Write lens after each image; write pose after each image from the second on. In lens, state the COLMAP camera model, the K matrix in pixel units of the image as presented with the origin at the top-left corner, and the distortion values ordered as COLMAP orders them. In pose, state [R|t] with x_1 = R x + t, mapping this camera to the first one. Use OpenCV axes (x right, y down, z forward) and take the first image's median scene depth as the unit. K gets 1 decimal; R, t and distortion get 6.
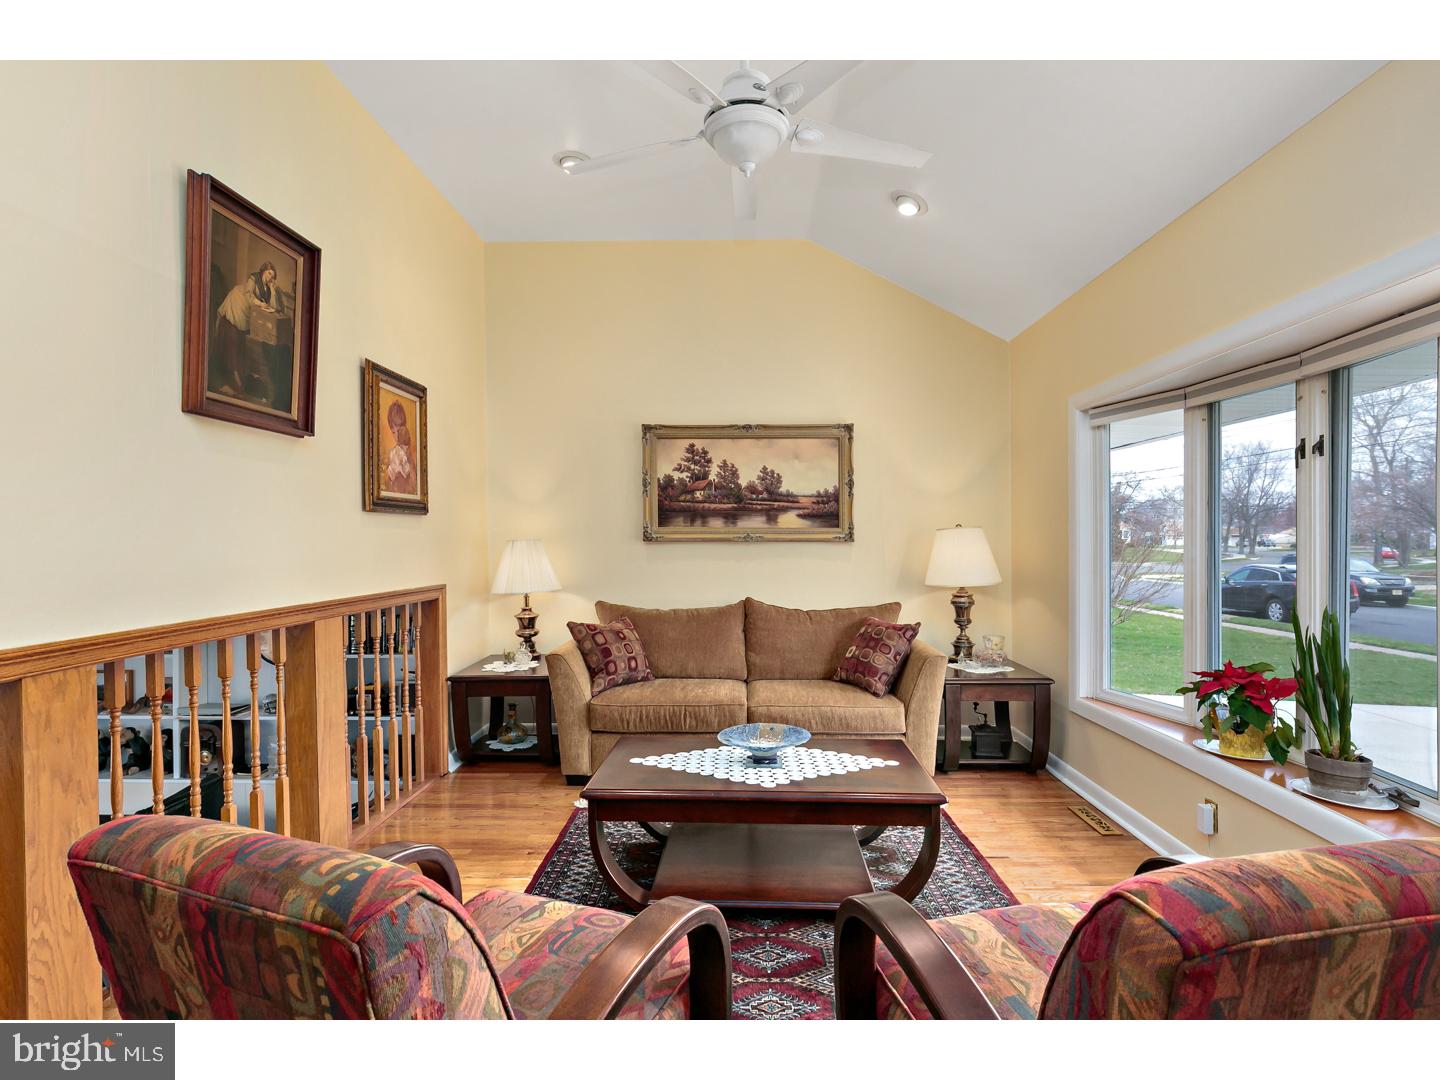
lens RADIAL K [[697.5, 0, 715.9], [0, 697.5, 526.0], [0, 0, 1]] dist [-0.000463, -0.001725]
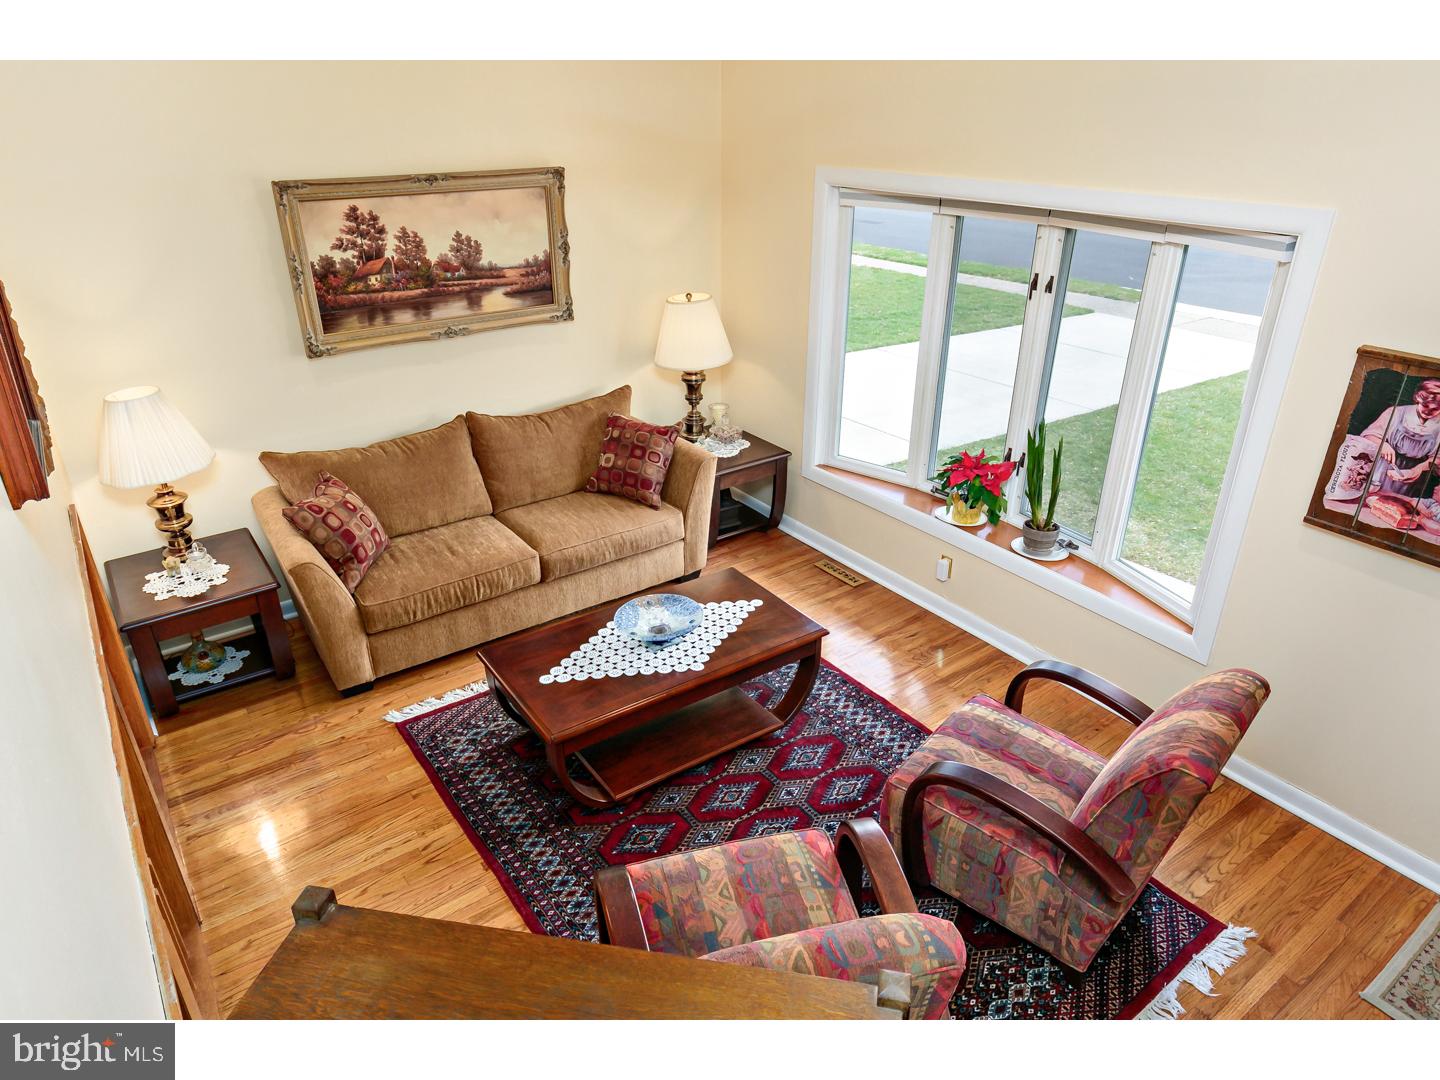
lens RADIAL K [[955.1, 0, 709.2], [0, 955.1, 529.1], [0, 0, 1]] dist [-0.007458, -0.000054]
pose [[0.791763, -0.261474, 0.552035, -0.412331], [-0.014347, 0.895538, 0.444754, -0.294710], [-0.610660, -0.360059, 0.705302, 0.012063]]
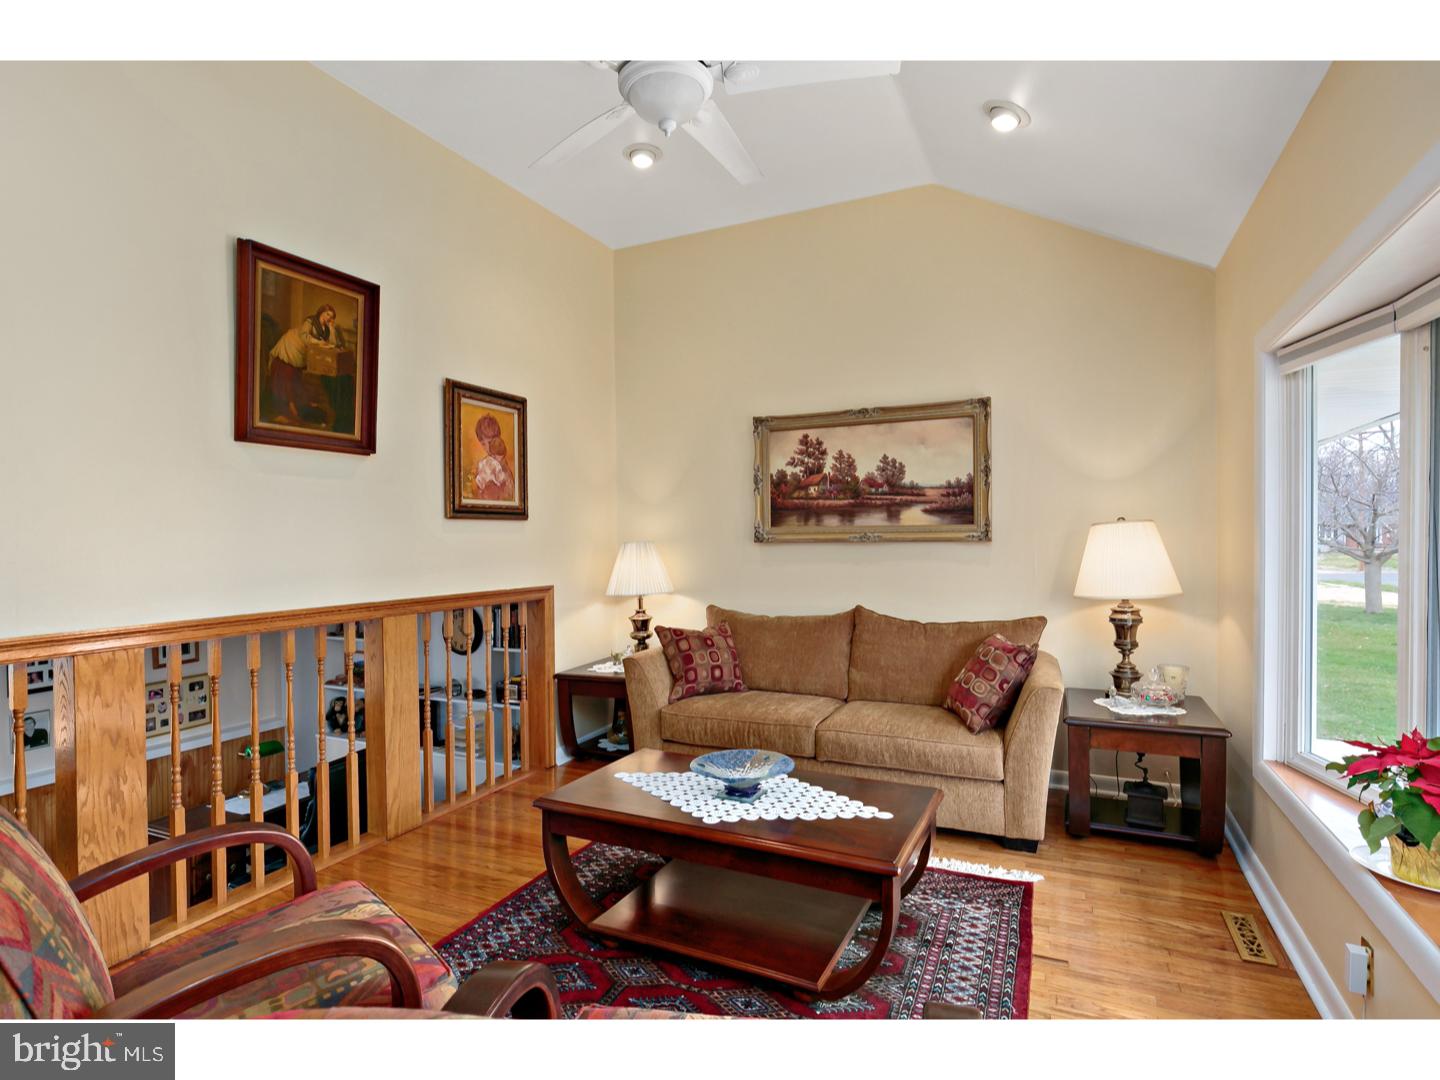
lens RADIAL K [[729.2, 0, 729.9], [0, 729.2, 533.0], [0, 0, 1]] dist [-0.004590, -0.001128]
pose [[0.917790, -0.012686, -0.396863, 0.288603], [0.018234, 0.999782, 0.010208, -0.001521], [0.396647, -0.016605, 0.917821, 0.102793]]
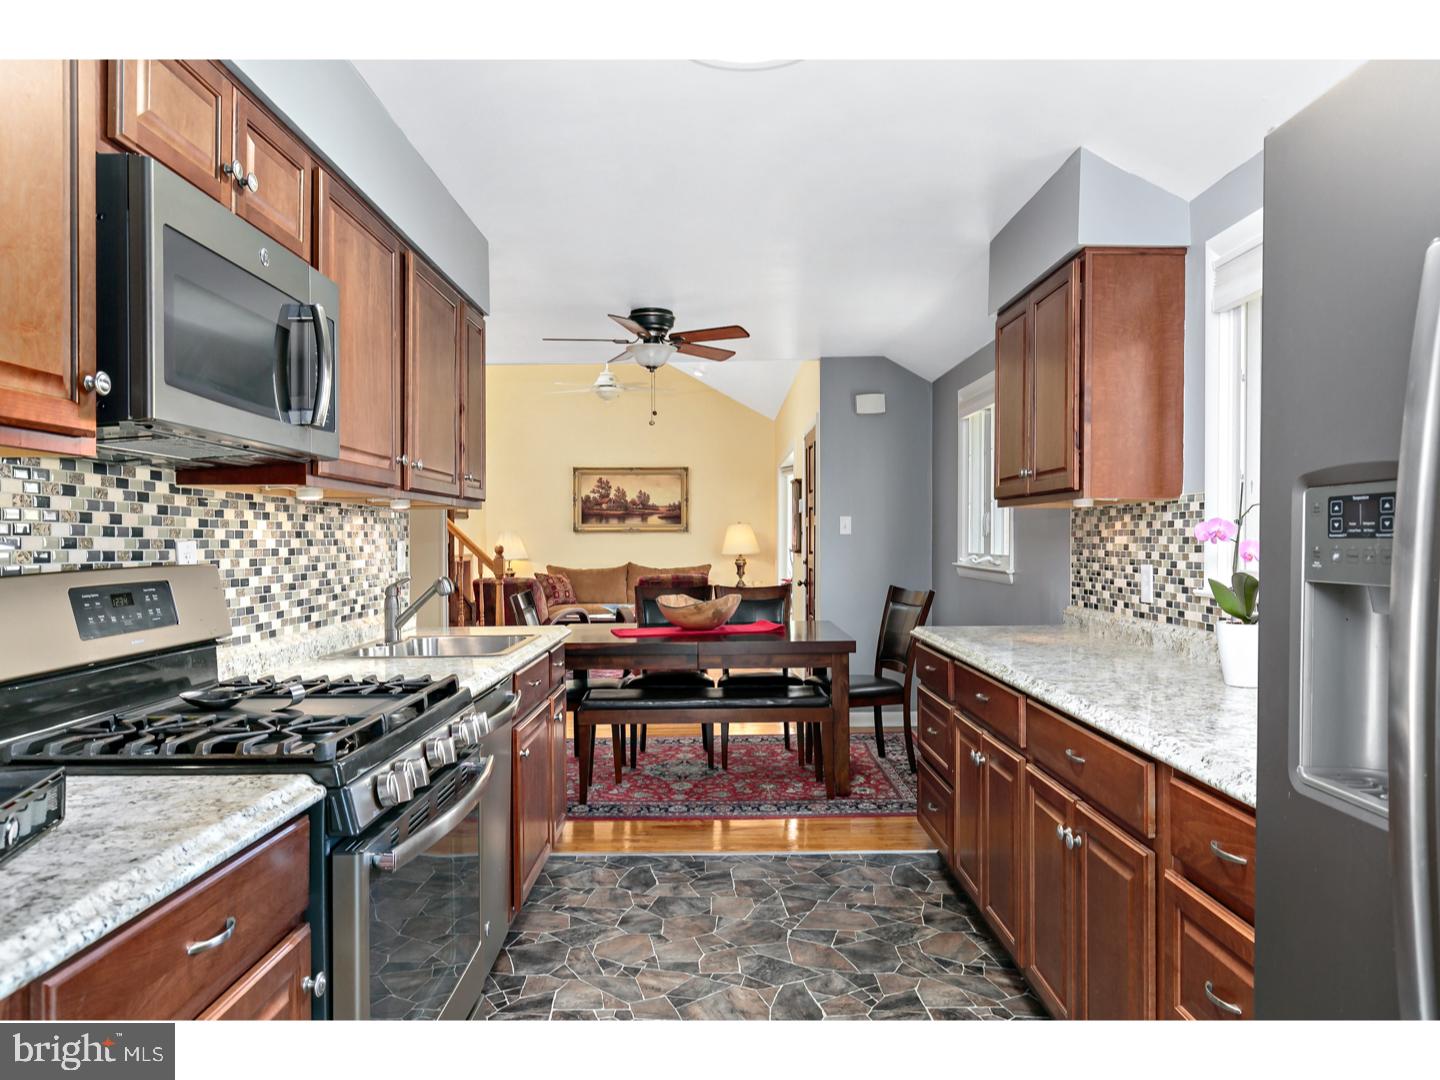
lens RADIAL K [[979.9, 0, 712.2], [0, 979.9, 532.5], [0, 0, 1]] dist [-0.001597, -0.000477]
pose [[0.999957, -0.004623, 0.008058, 0.269405], [0.004432, 0.999714, 0.023494, -0.040095], [-0.008164, -0.023458, 0.999691, -1.769095]]
